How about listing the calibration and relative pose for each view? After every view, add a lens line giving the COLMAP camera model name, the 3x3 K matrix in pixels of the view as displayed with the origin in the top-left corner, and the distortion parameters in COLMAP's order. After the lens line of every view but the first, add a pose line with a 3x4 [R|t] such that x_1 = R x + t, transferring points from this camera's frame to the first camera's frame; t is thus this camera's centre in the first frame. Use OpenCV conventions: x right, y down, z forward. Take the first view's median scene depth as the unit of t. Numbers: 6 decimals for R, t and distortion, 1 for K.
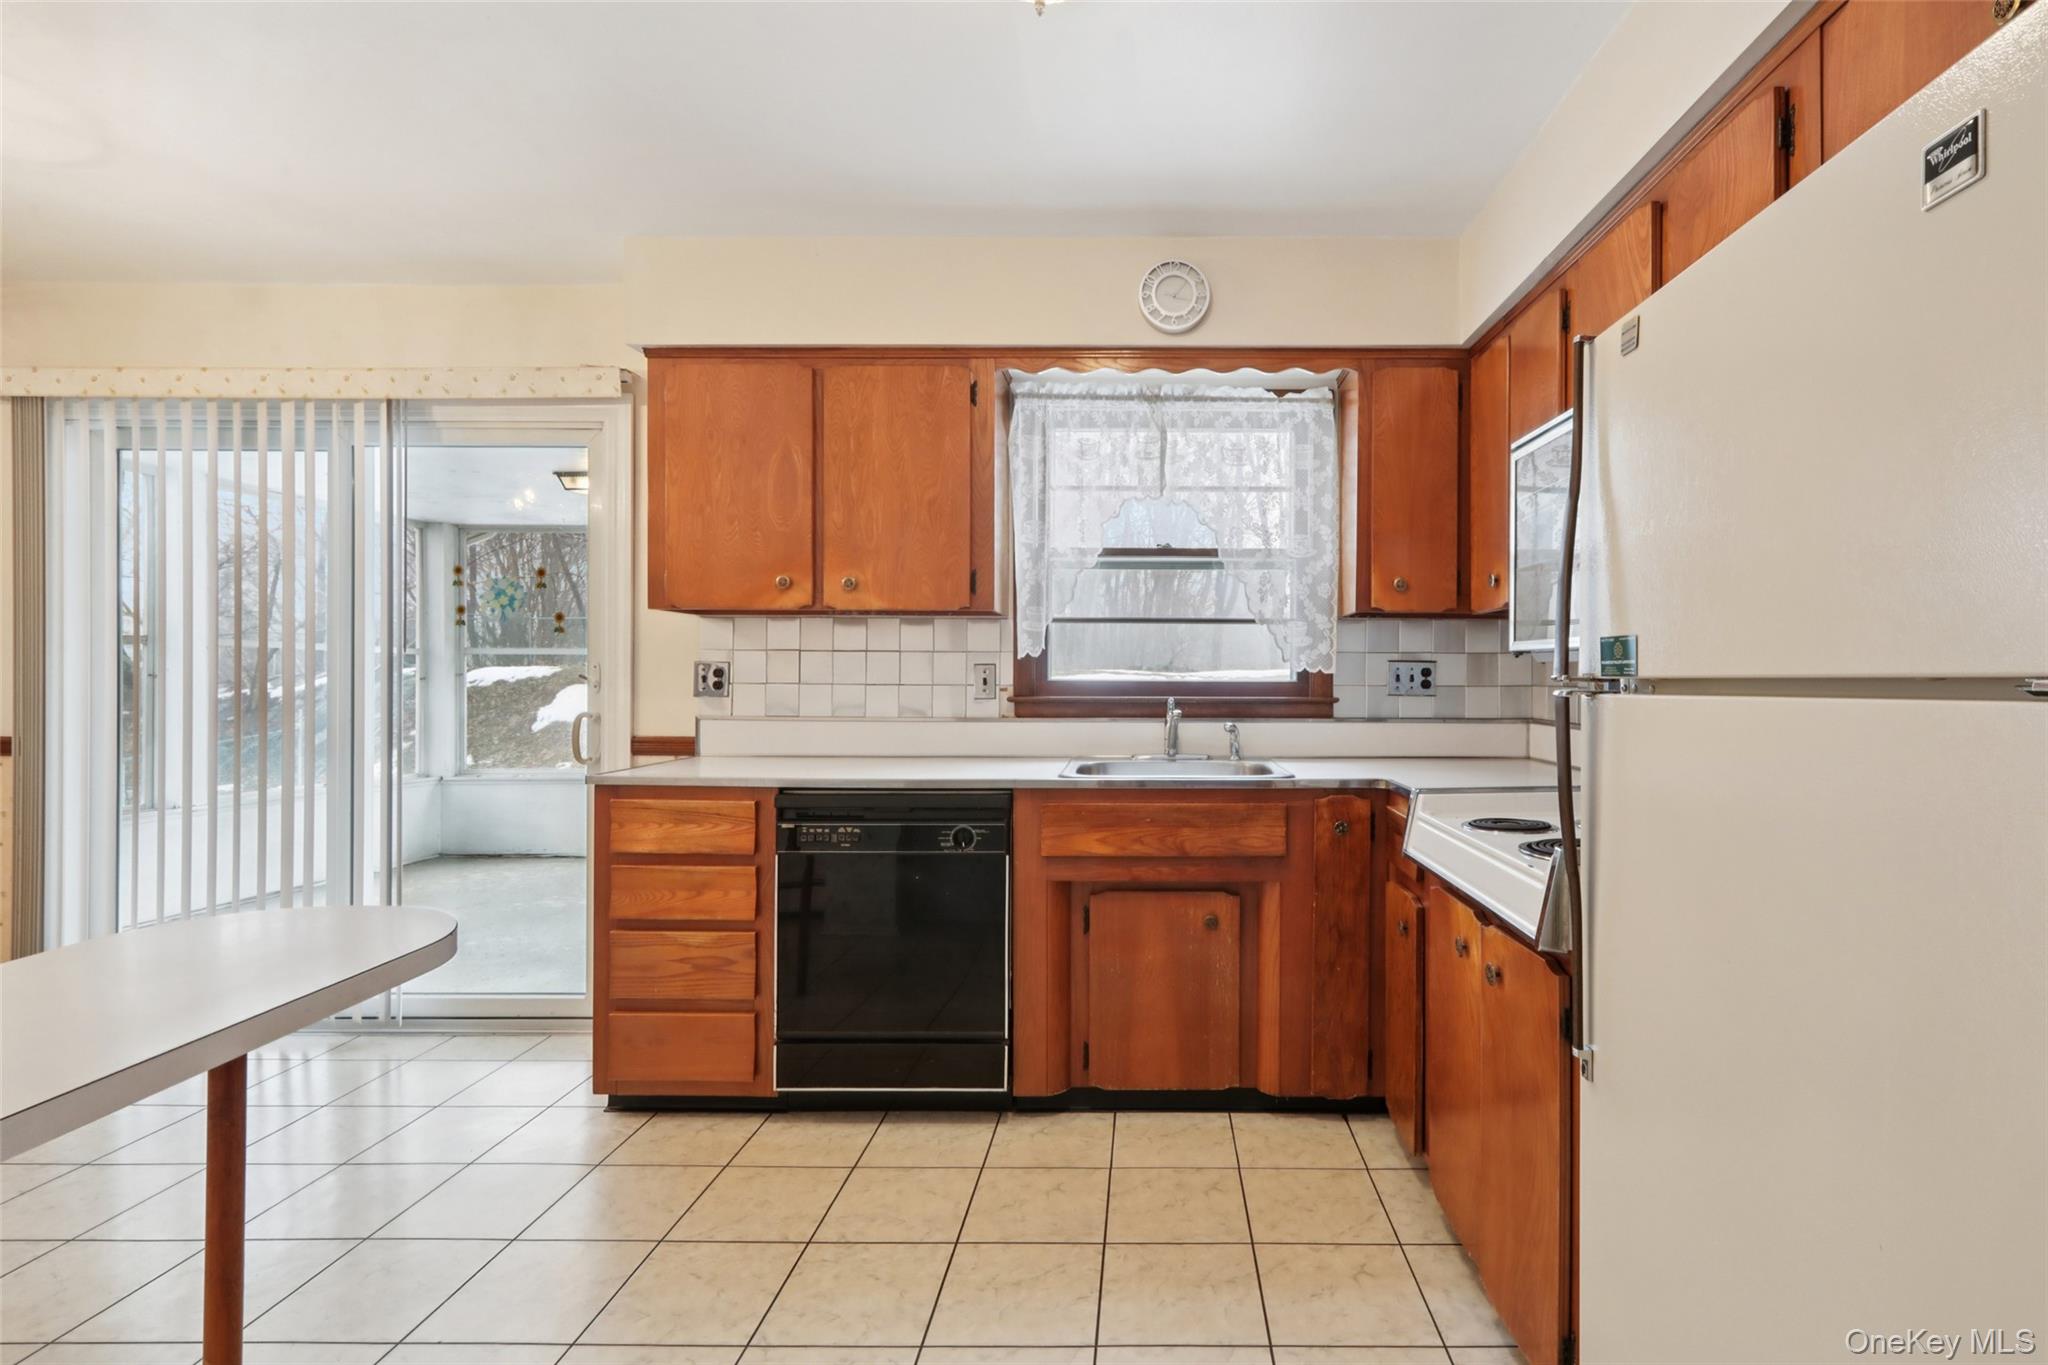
lens RADIAL K [[966.9, 0, 1152.6], [0, 966.9, 674.2], [0, 0, 1]] dist [-0.005961, 0.005186]
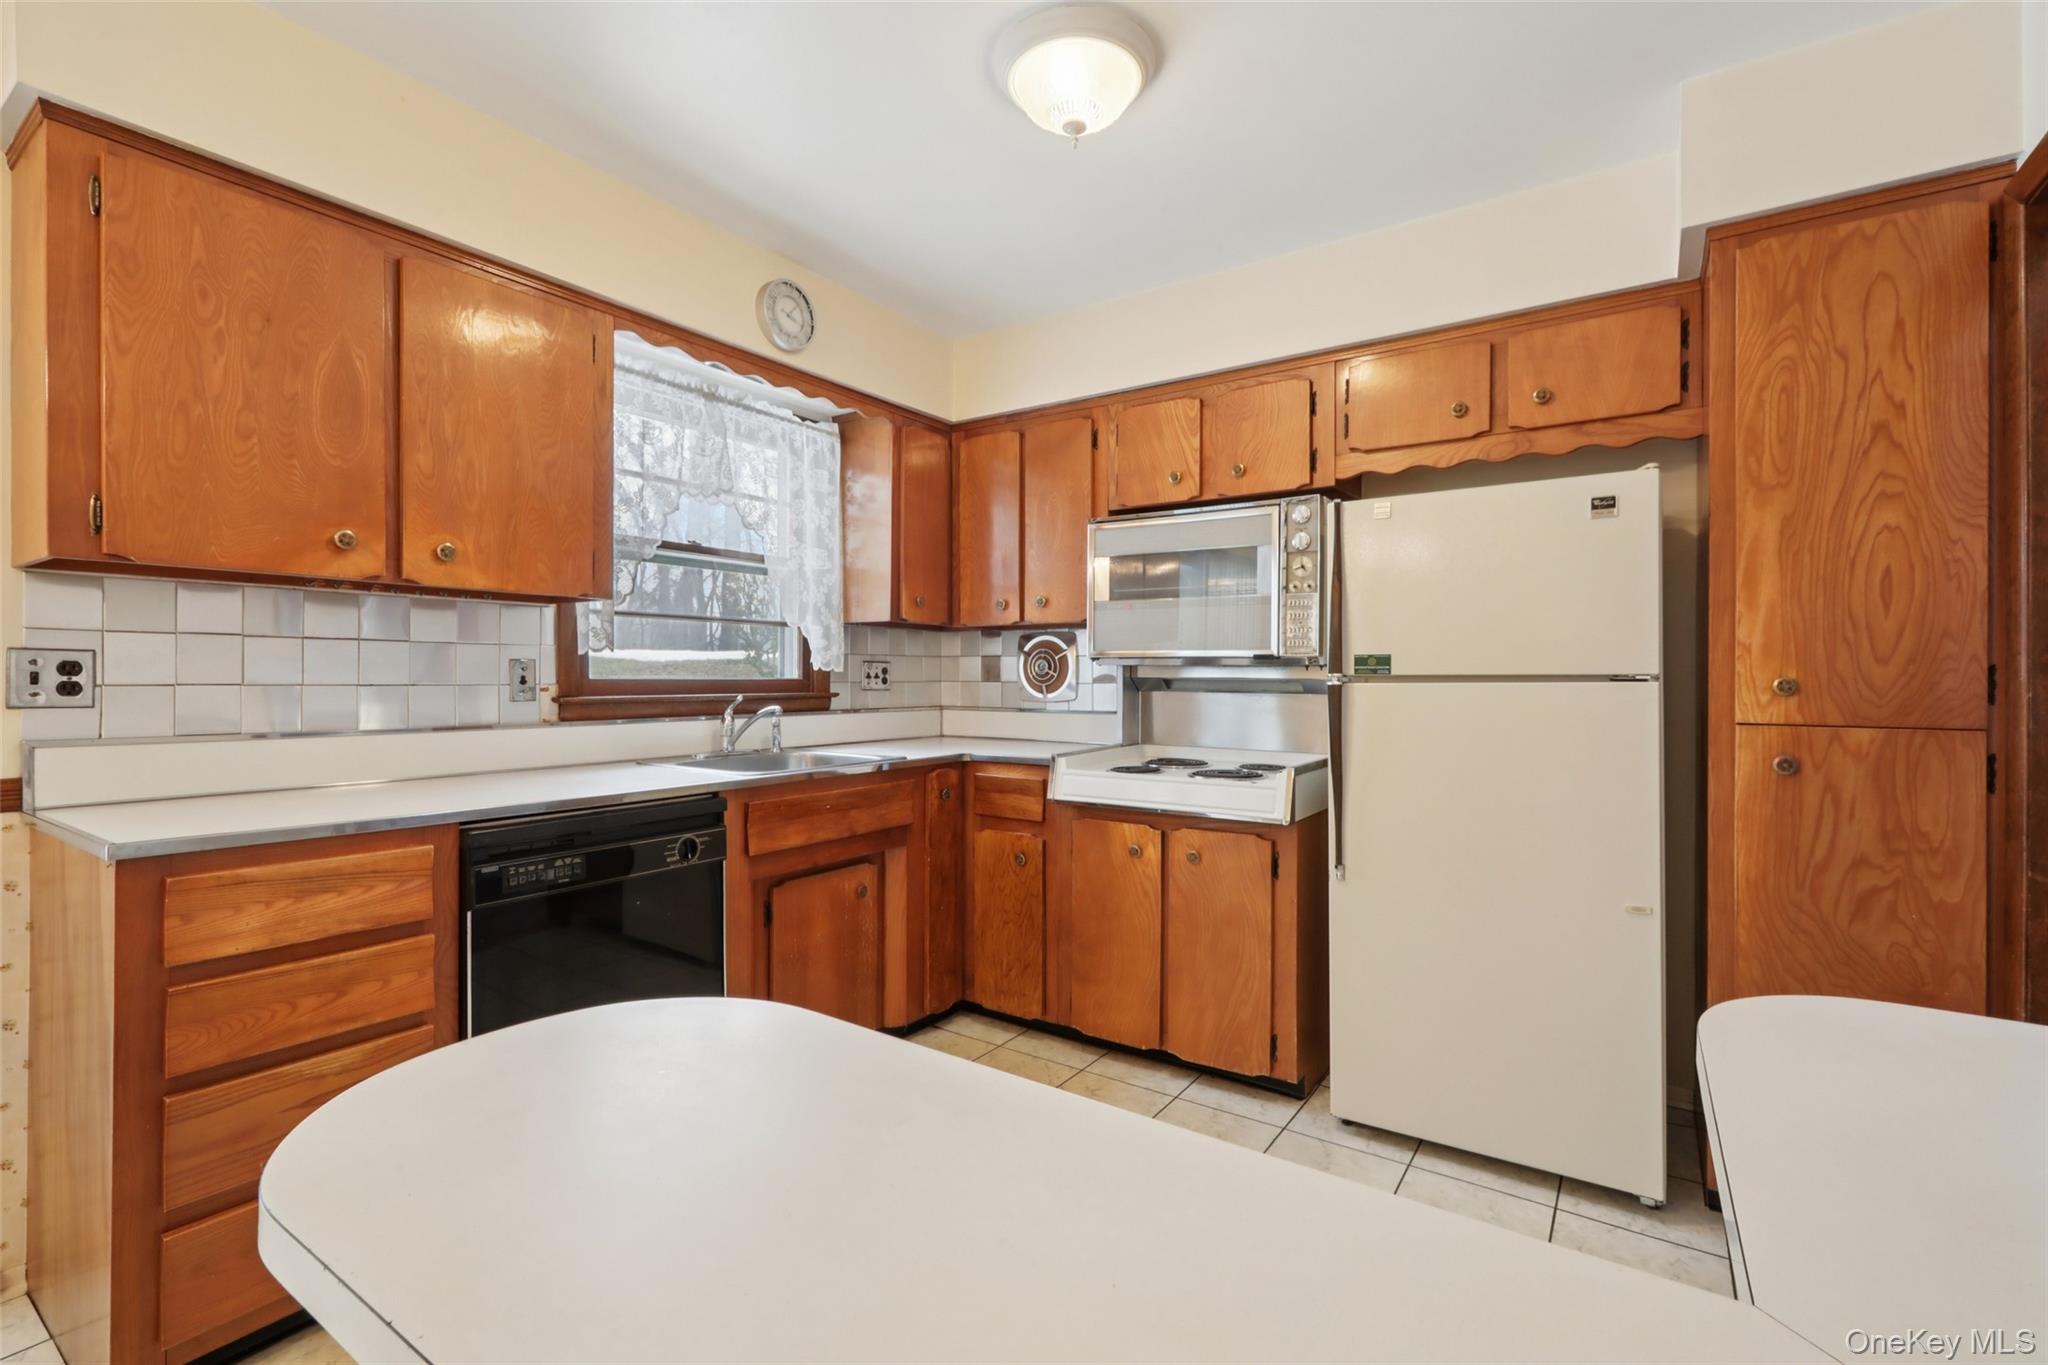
lens RADIAL K [[921.0, 0, 1020.3], [0, 921.0, 676.1], [0, 0, 1]] dist [0.000263, 0.000252]
pose [[0.568011, -0.000764, 0.823021, -0.652368], [-0.001641, 0.999997, 0.002061, 0.001633], [-0.823019, -0.002521, 0.568008, 0.212925]]
